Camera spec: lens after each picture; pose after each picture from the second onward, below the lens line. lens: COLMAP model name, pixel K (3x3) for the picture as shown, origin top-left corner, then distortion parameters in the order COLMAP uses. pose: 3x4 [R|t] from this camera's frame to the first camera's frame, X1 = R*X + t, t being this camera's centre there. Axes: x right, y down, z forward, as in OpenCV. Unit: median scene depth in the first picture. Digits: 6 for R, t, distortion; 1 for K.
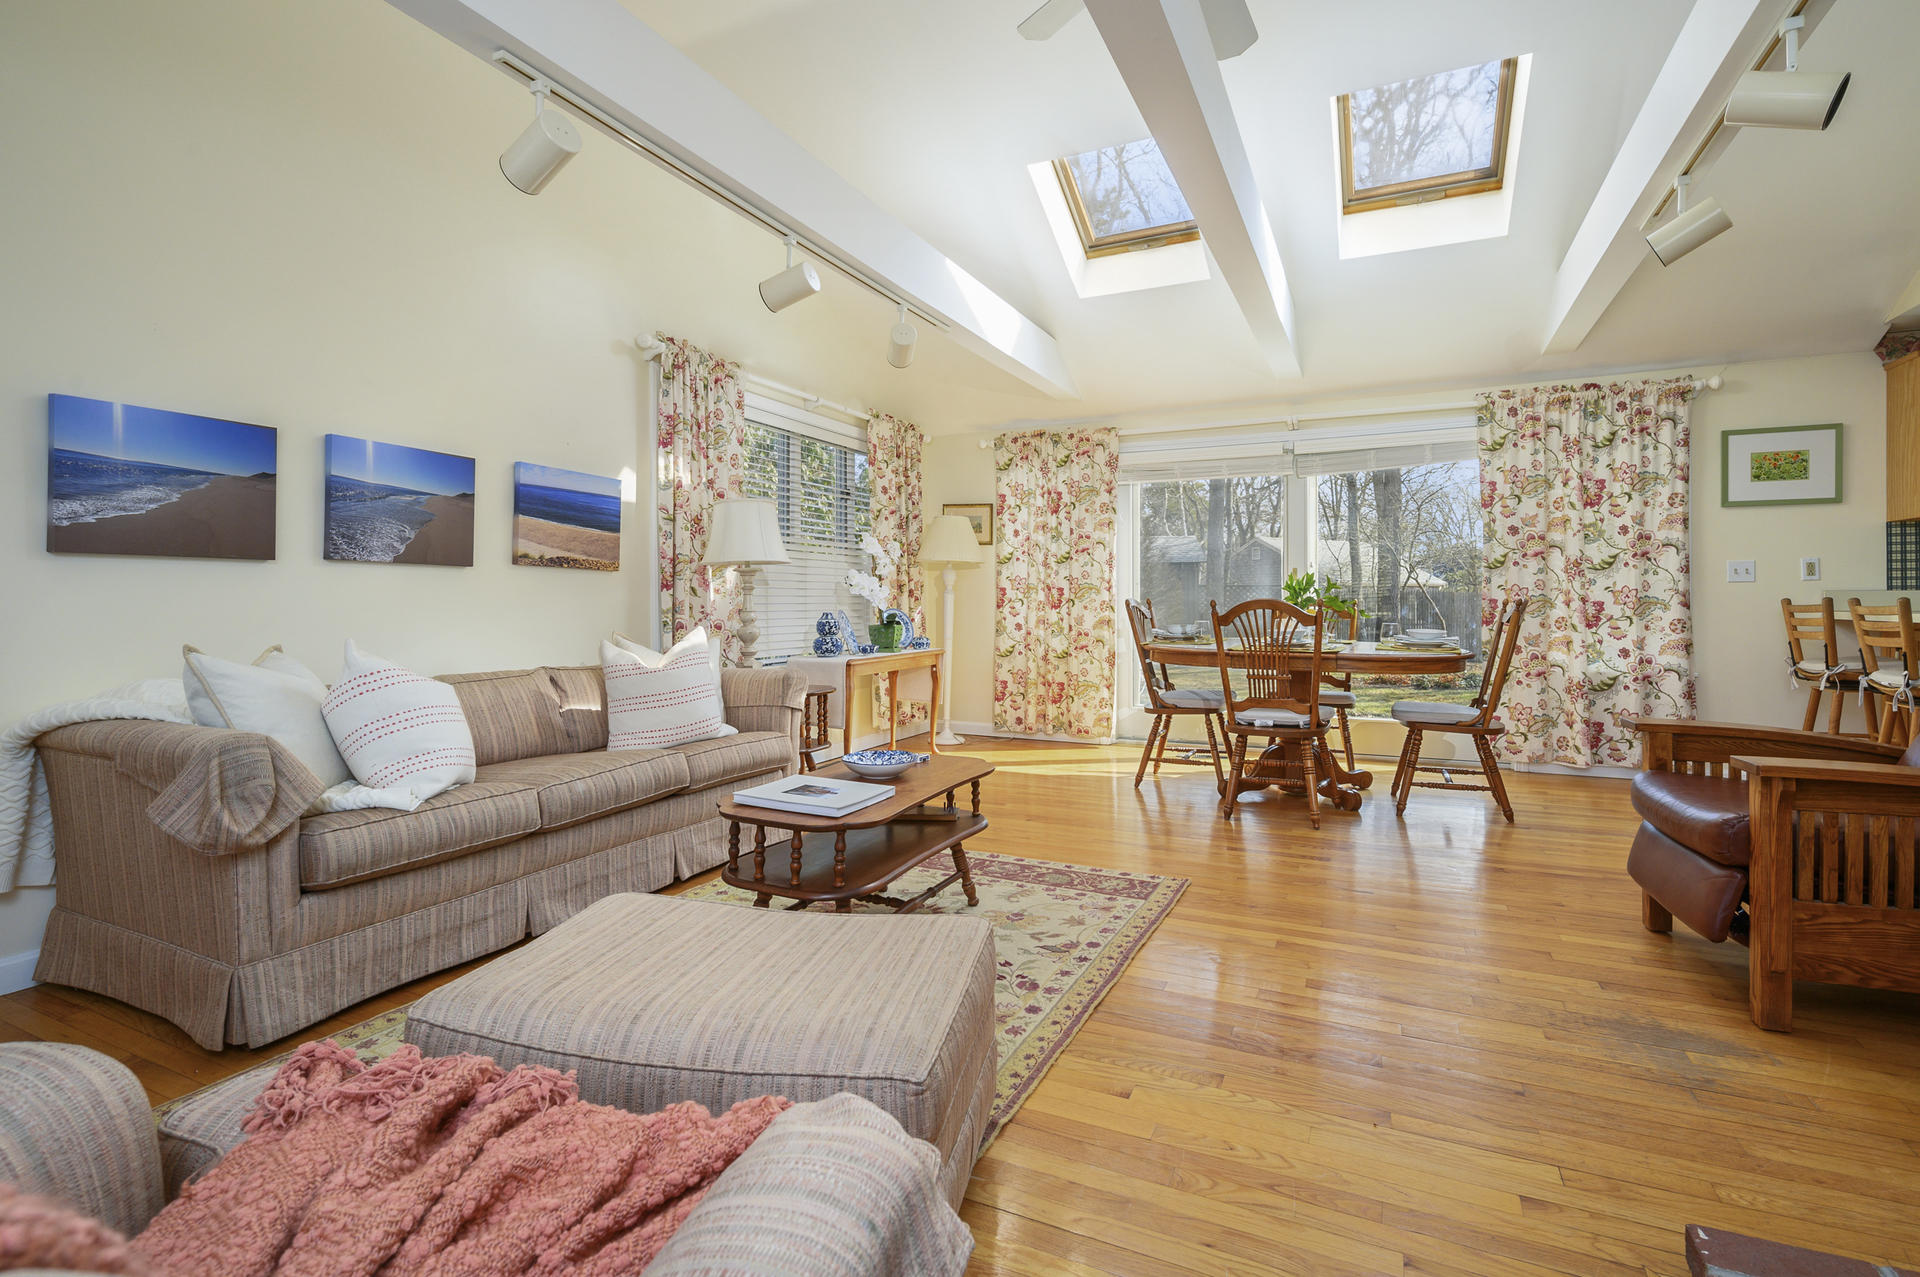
lens RADIAL K [[895.4, 0, 967.2], [0, 895.4, 603.3], [0, 0, 1]] dist [0.000065, -0.000180]
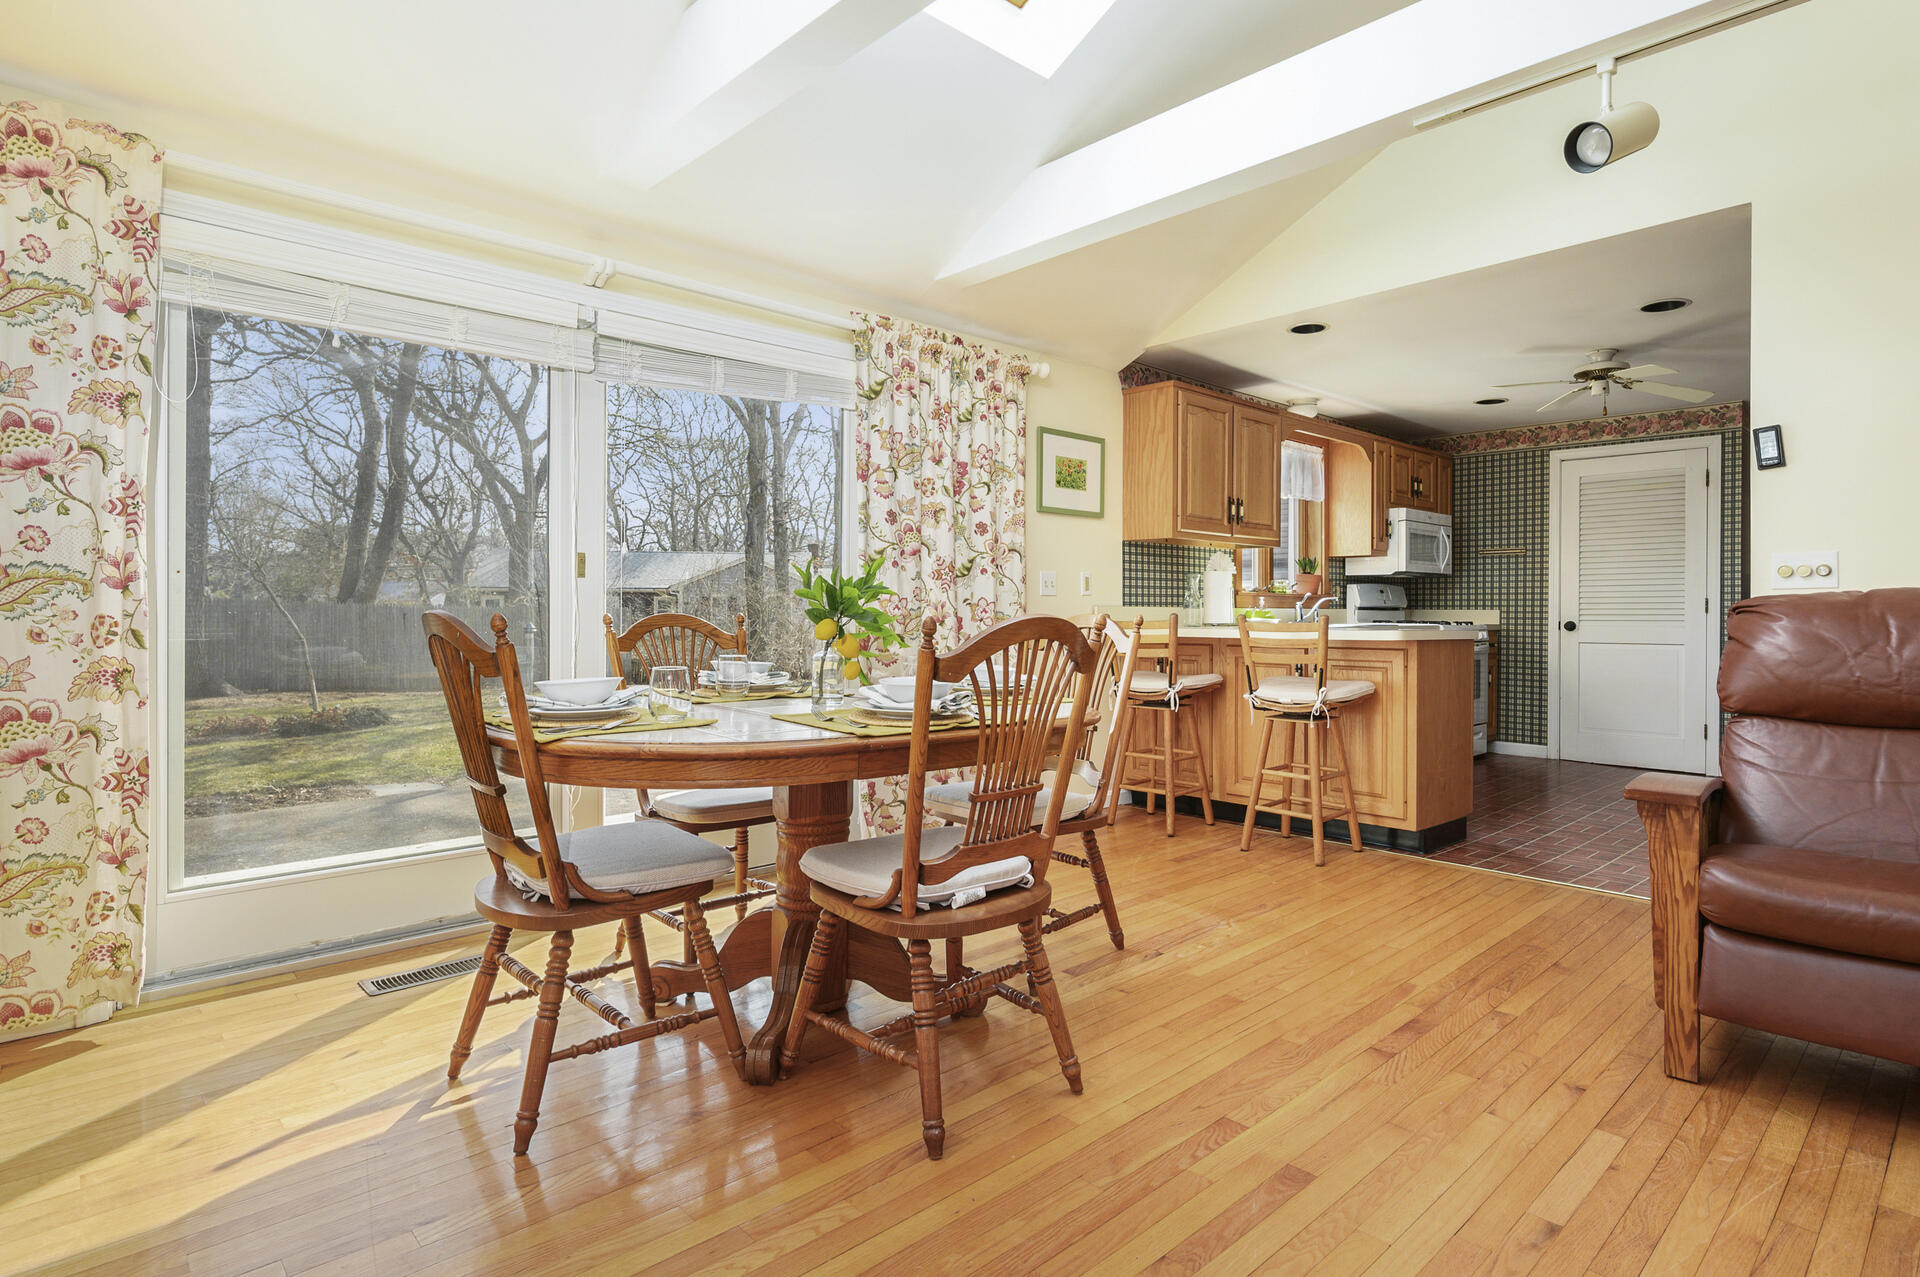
lens RADIAL K [[994.9, 0, 964.6], [0, 994.9, 613.3], [0, 0, 1]] dist [-0.004470, -0.000213]
pose [[0.369235, 0.001374, 0.929335, -0.143778], [-0.000026, 0.999999, -0.001469, -0.005940], [-0.929336, 0.000518, 0.369235, 0.936129]]
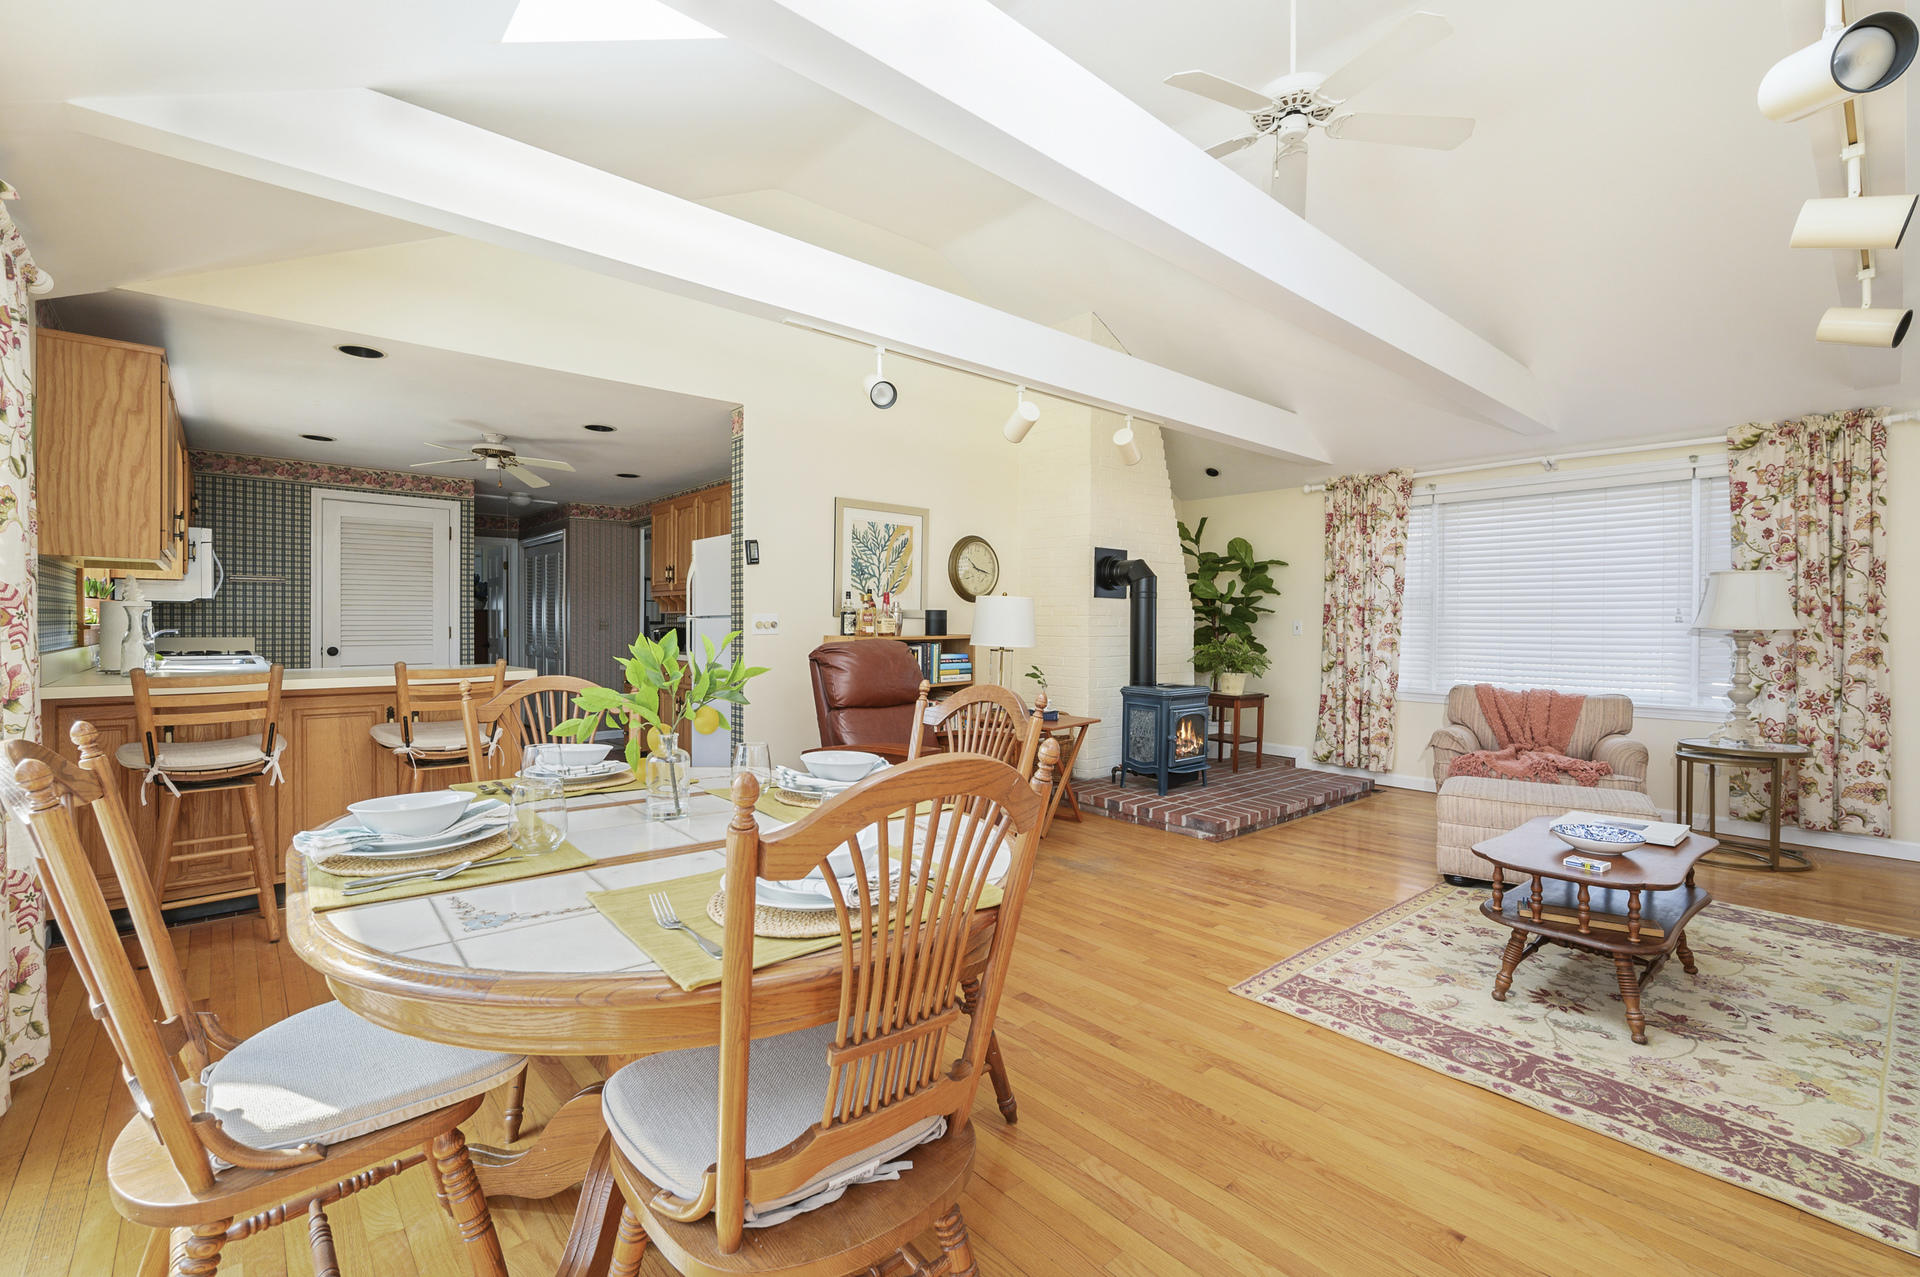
lens RADIAL K [[835.9, 0, 959.7], [0, 835.9, 629.1], [0, 0, 1]] dist [0.000349, -0.000025]
pose [[-0.916918, -0.005995, 0.399031, 0.145281], [-0.001788, 0.999939, 0.010913, -0.052461], [-0.399072, 0.009293, -0.916872, 1.646526]]
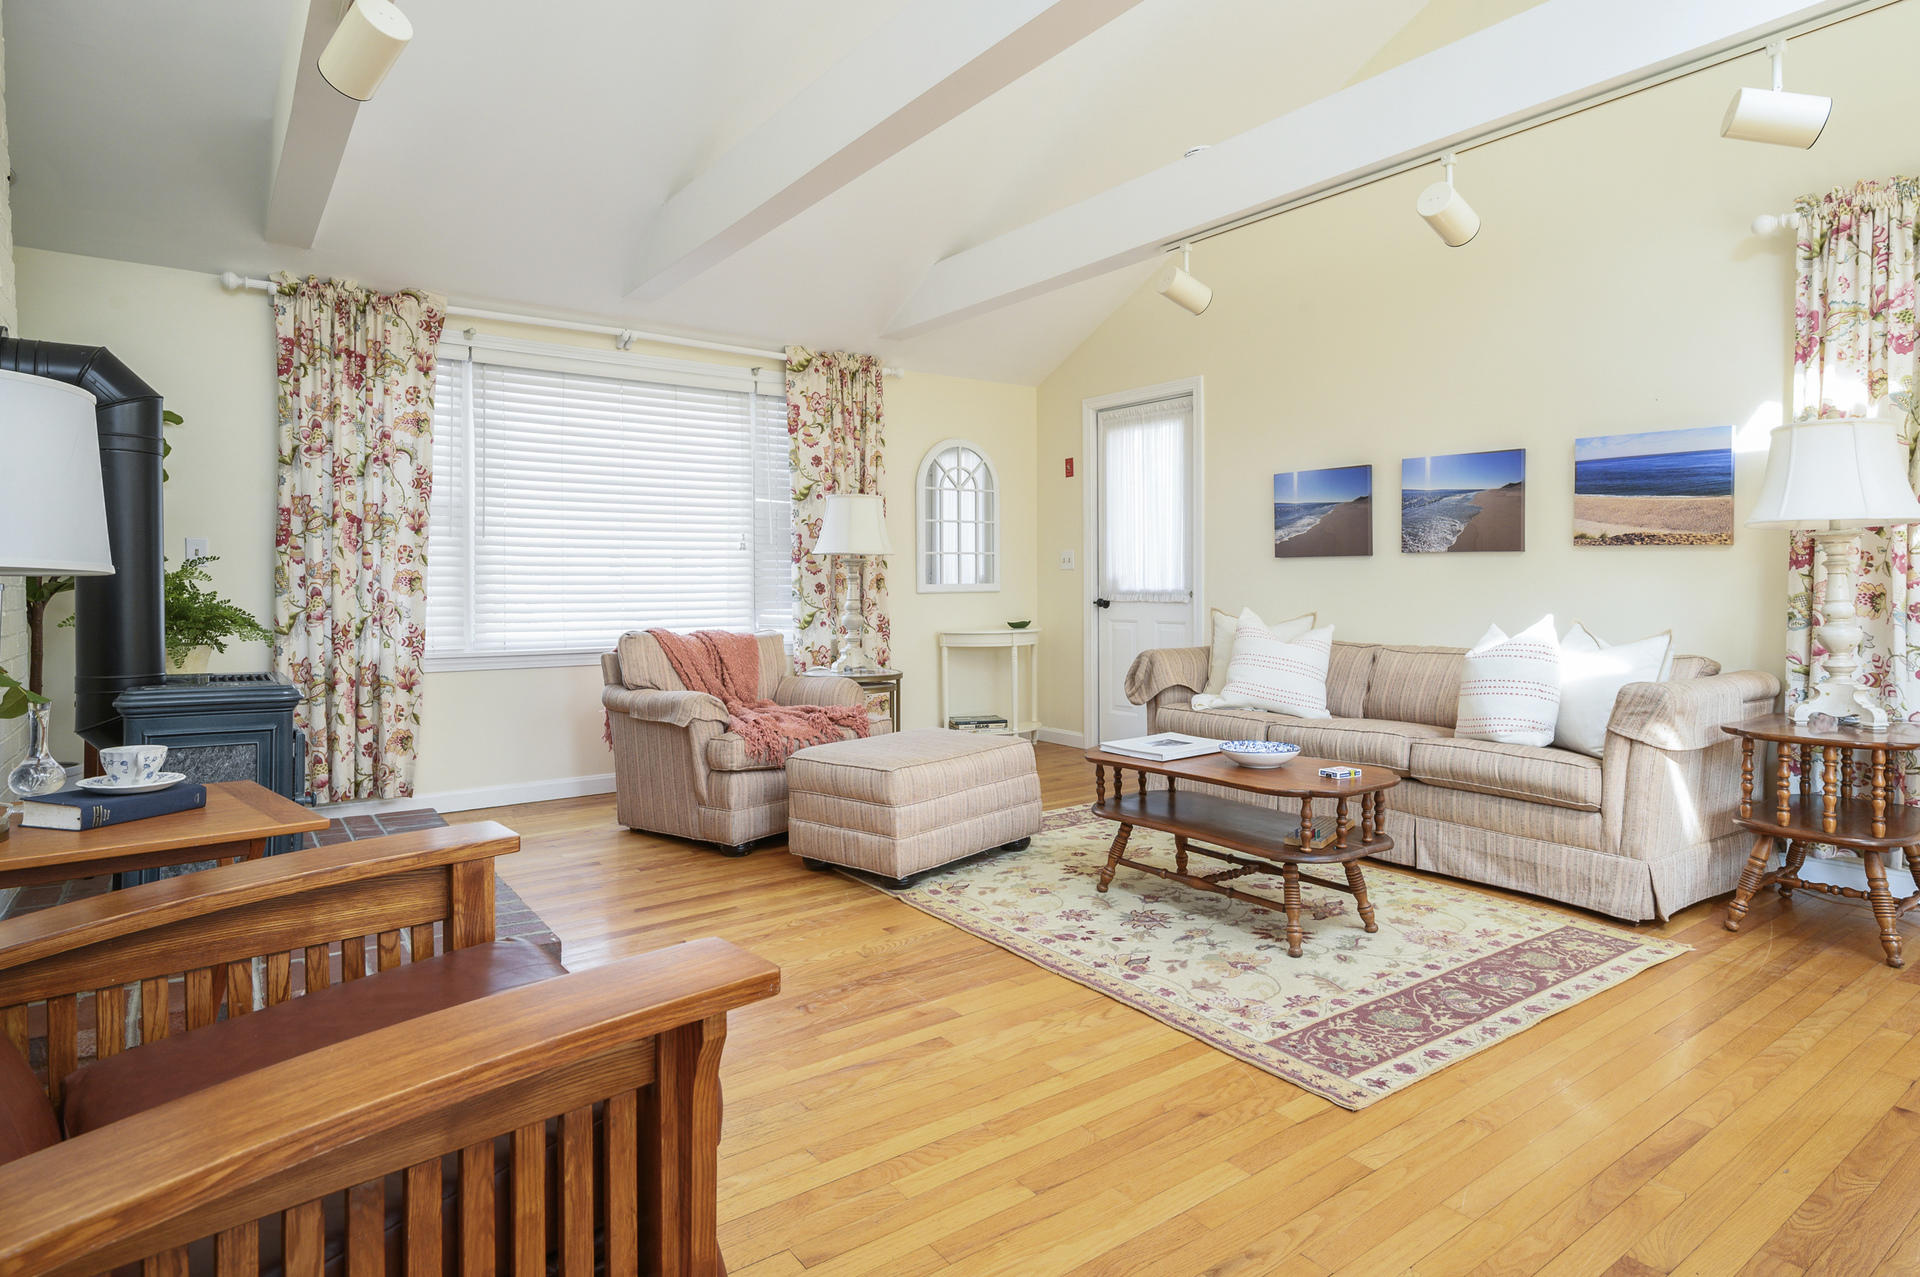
lens RADIAL K [[1045.6, 0, 971.3], [0, 1045.6, 589.1], [0, 0, 1]] dist [0.000389, -0.000148]
pose [[-0.475565, 0.007411, -0.879649, 0.798600], [-0.000019, 0.999964, 0.008435, -0.006384], [0.879680, 0.004028, -0.475548, 0.964072]]
